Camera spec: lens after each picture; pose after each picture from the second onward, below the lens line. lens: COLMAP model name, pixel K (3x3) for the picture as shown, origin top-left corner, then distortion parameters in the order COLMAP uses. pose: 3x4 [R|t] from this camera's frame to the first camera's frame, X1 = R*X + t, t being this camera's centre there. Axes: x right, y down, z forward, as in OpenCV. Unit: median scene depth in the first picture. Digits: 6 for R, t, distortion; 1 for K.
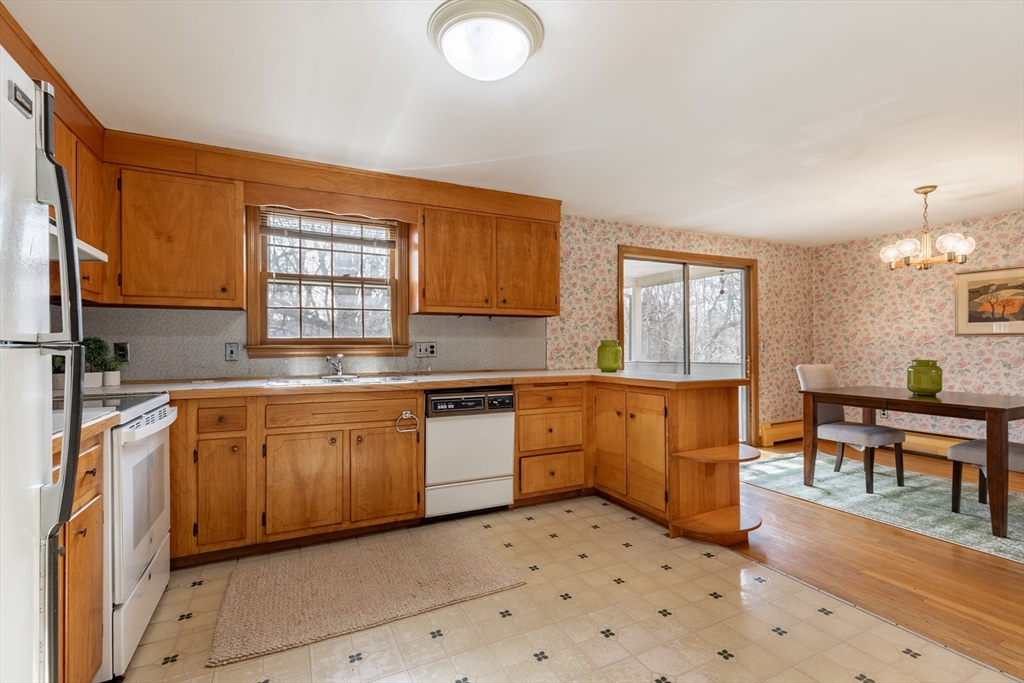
lens RADIAL K [[467.0, 0, 513.3], [0, 467.0, 351.3], [0, 0, 1]] dist [0.005474, -0.000960]
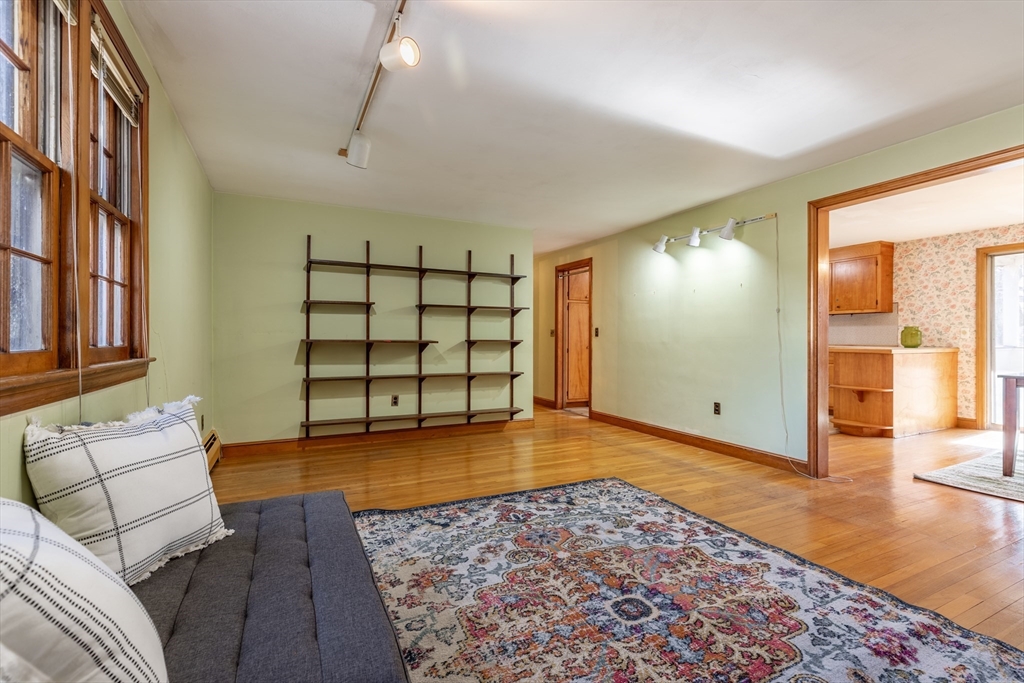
lens RADIAL K [[467.0, 0, 520.5], [0, 467.0, 339.9], [0, 0, 1]] dist [0.005474, -0.000960]
pose [[0.010397, 0.009680, -0.999899, 1.730413], [-0.012725, 0.999873, 0.009548, 0.021036], [0.999865, 0.012624, 0.010519, -0.261154]]
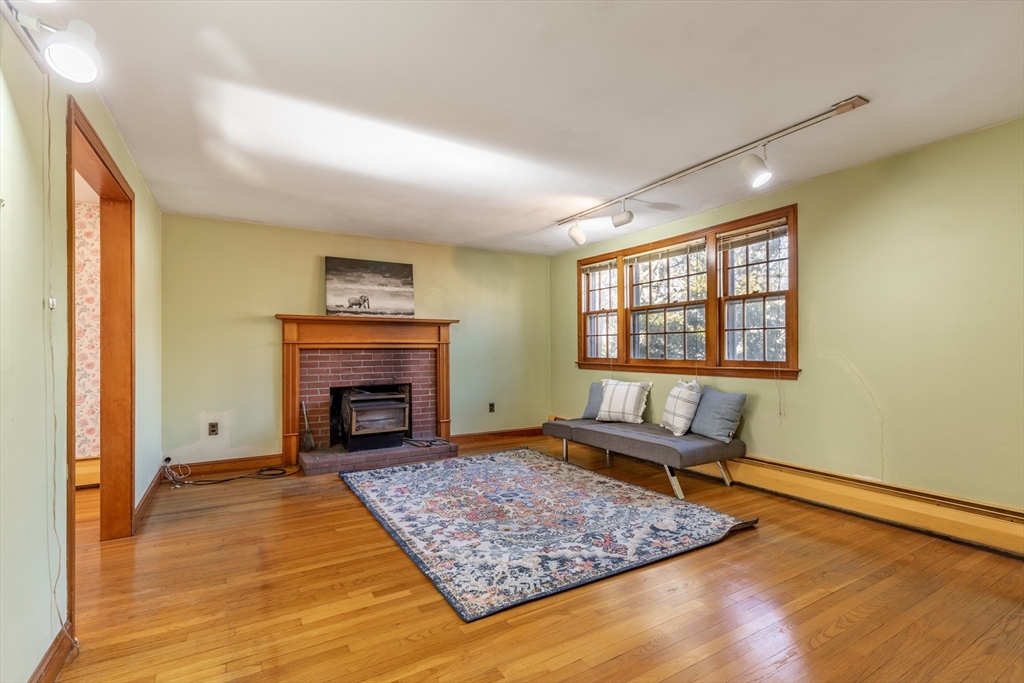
lens RADIAL K [[467.0, 0, 517.3], [0, 467.0, 344.4], [0, 0, 1]] dist [0.005474, -0.000960]
pose [[-0.081860, 0.016561, 0.996506, 0.259353], [0.018119, 0.999721, -0.015126, 0.009371], [-0.996479, 0.016818, -0.082137, -0.075474]]
